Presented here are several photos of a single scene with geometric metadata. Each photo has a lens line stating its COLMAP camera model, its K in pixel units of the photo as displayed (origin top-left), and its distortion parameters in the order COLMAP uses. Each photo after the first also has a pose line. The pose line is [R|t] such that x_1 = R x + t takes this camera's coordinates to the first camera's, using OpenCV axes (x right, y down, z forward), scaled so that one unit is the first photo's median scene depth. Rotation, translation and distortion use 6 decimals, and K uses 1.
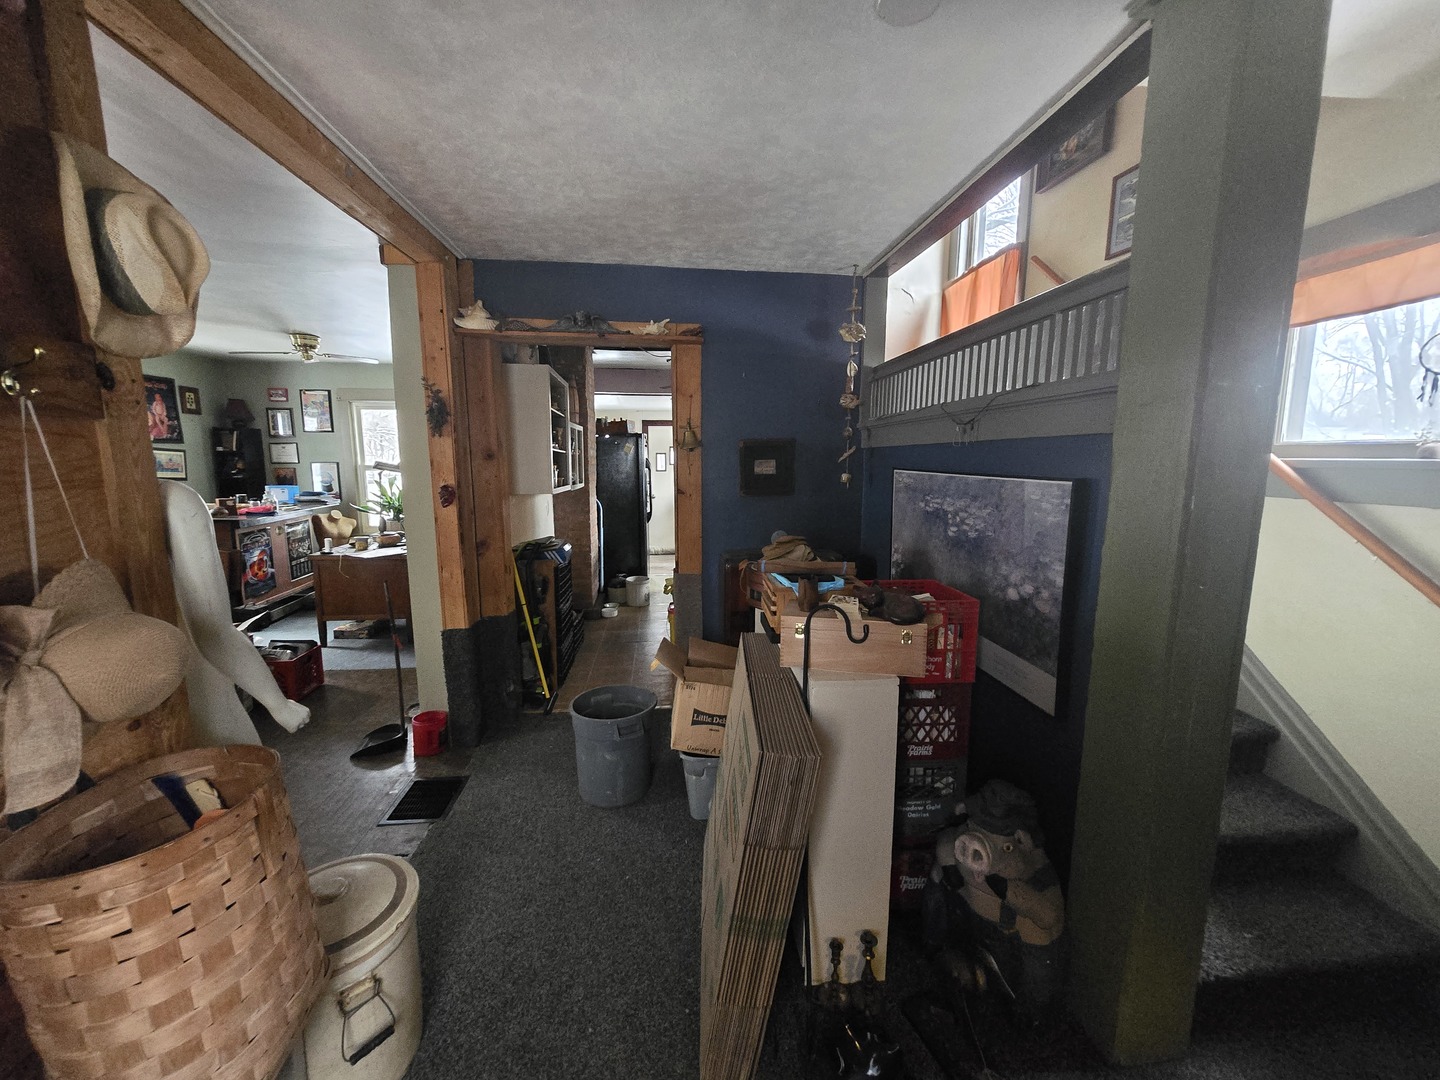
lens RADIAL K [[569.1, 0, 722.1], [0, 569.1, 539.8], [0, 0, 1]] dist [0.002397, 0.000652]
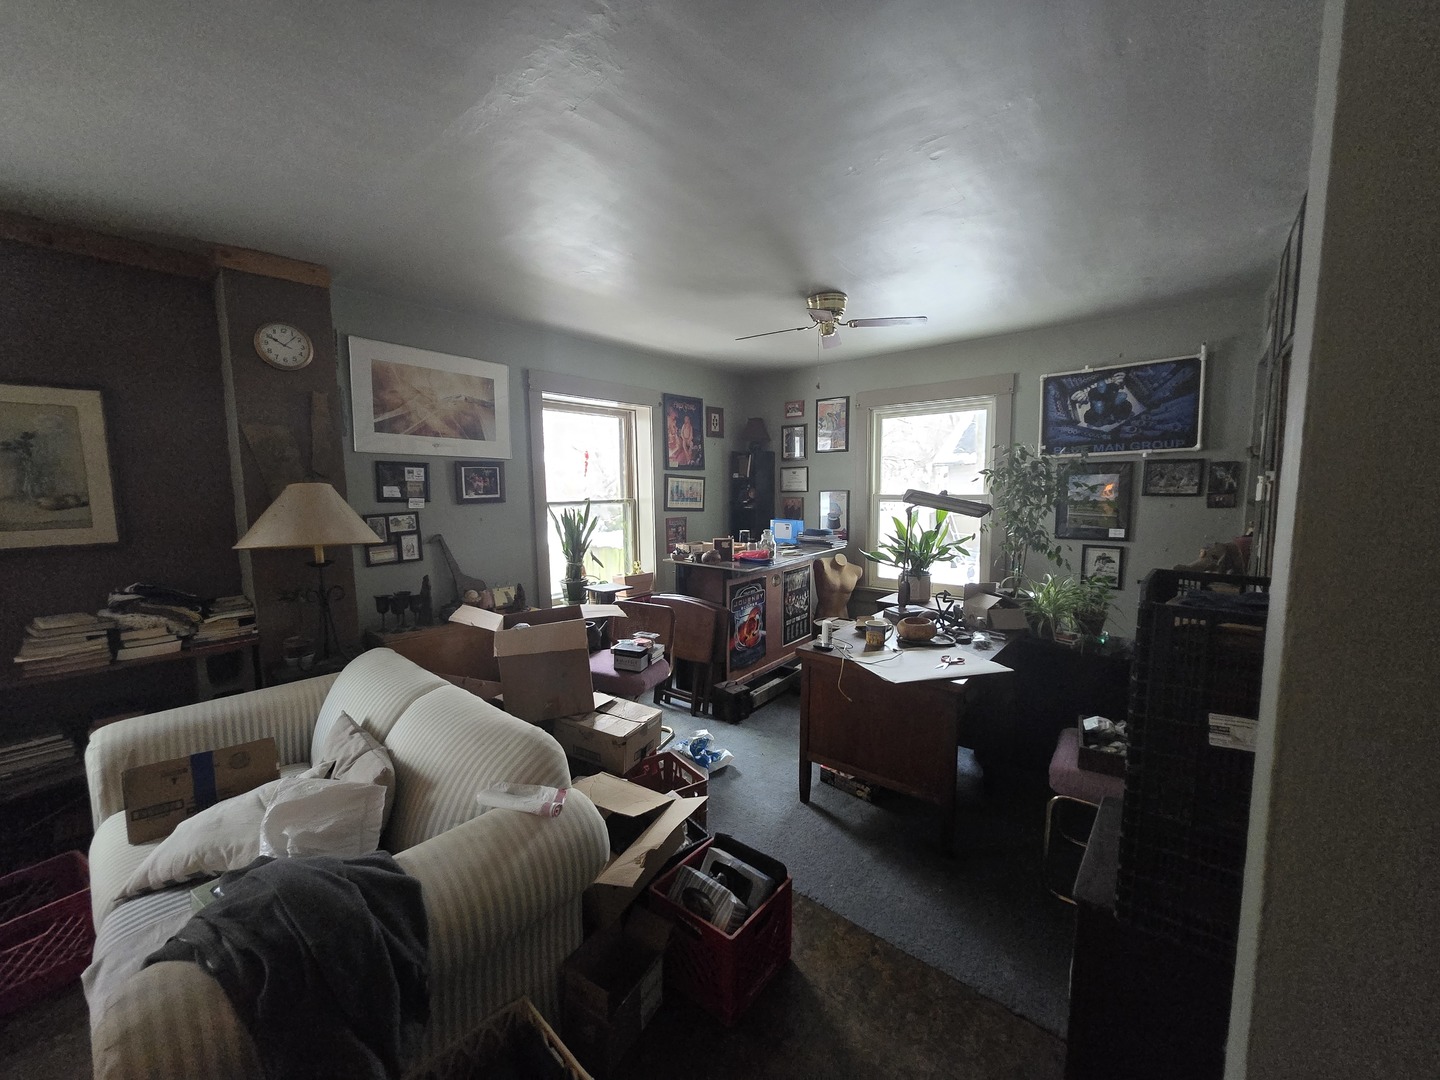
lens RADIAL K [[569.1, 0, 726.1], [0, 569.1, 539.3], [0, 0, 1]] dist [0.002397, 0.000652]
pose [[0.701830, 0.059742, -0.709835, -0.268732], [-0.093067, 0.995626, -0.008222, -0.054441], [0.706239, 0.071833, 0.704320, 0.386597]]
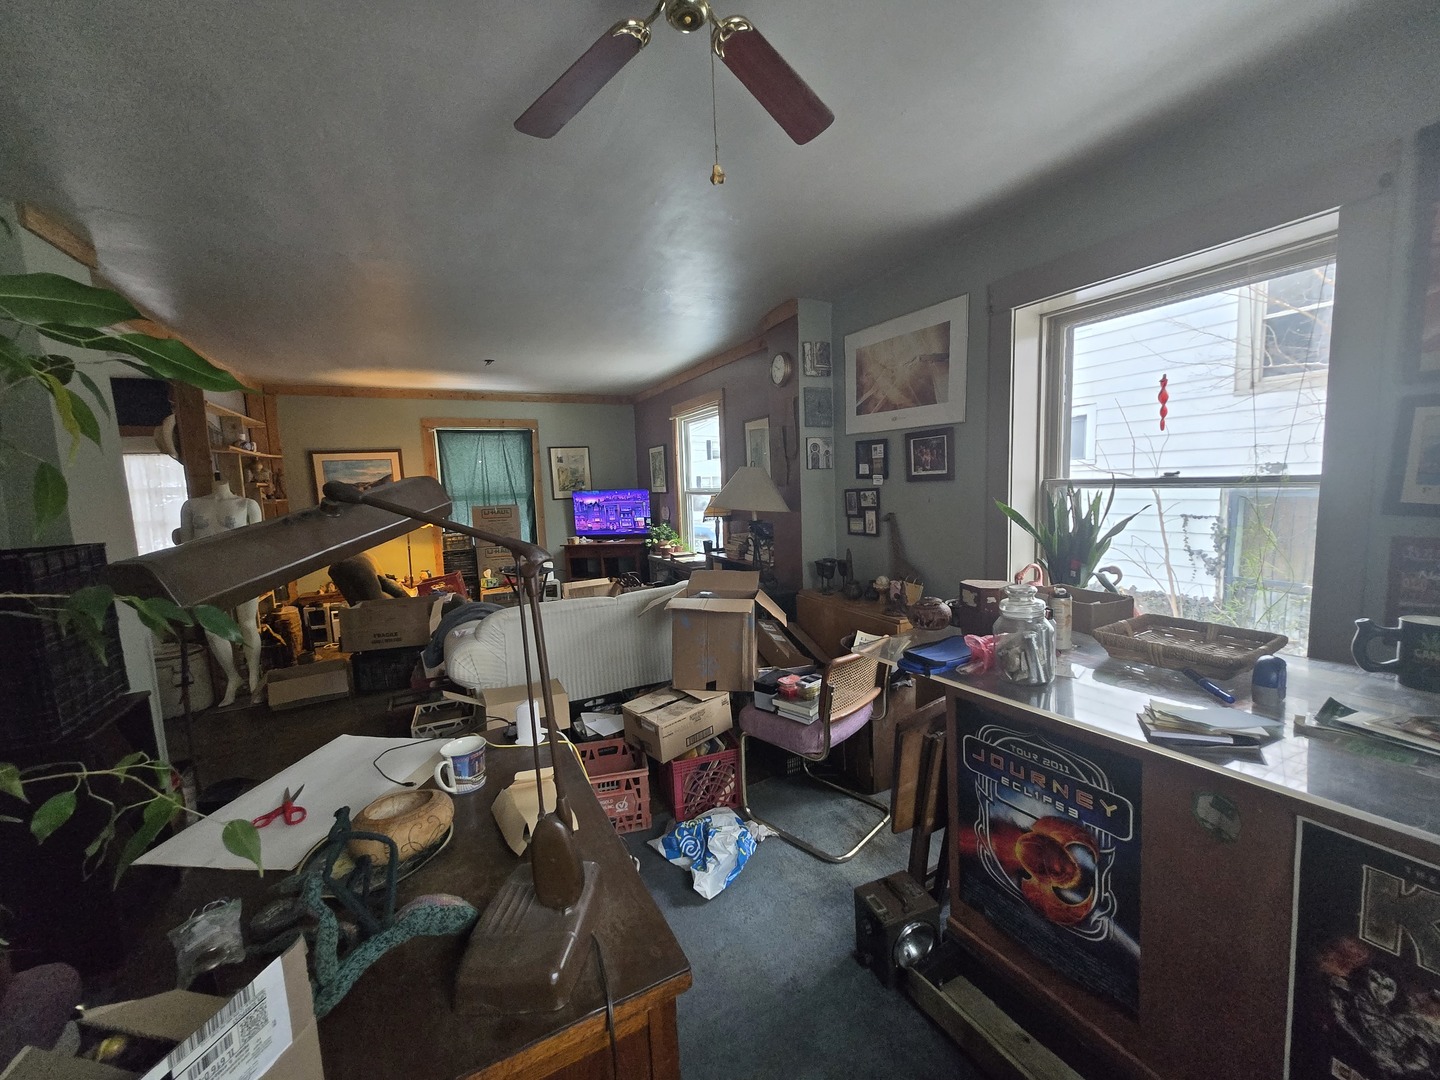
lens RADIAL K [[569.1, 0, 719.1], [0, 569.1, 537.3], [0, 0, 1]] dist [0.002397, 0.000652]
pose [[-0.932259, 0.071516, -0.354653, -0.521174], [-0.014520, 0.972083, 0.234189, -0.138591], [0.361501, 0.223474, -0.905194, 1.015024]]
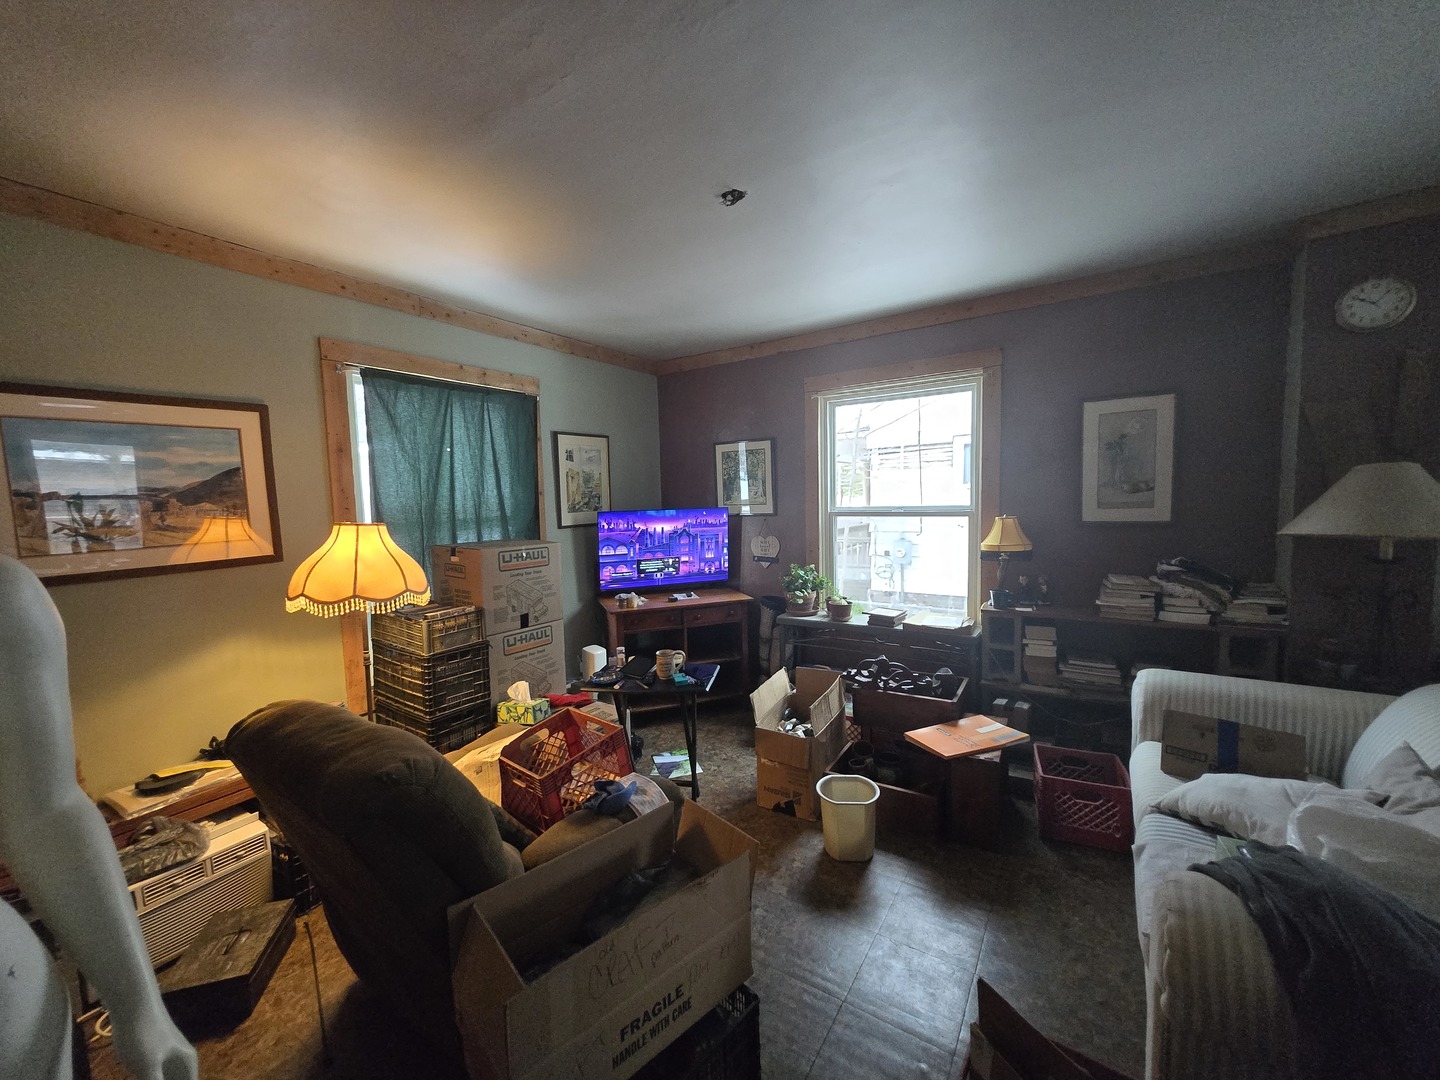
lens RADIAL K [[569.1, 0, 727.6], [0, 569.1, 539.8], [0, 0, 1]] dist [0.002397, 0.000652]
pose [[-0.626950, 0.081876, -0.774745, -0.253436], [-0.084639, 0.981417, 0.172210, -0.050323], [0.774448, 0.173541, -0.608370, 0.370692]]
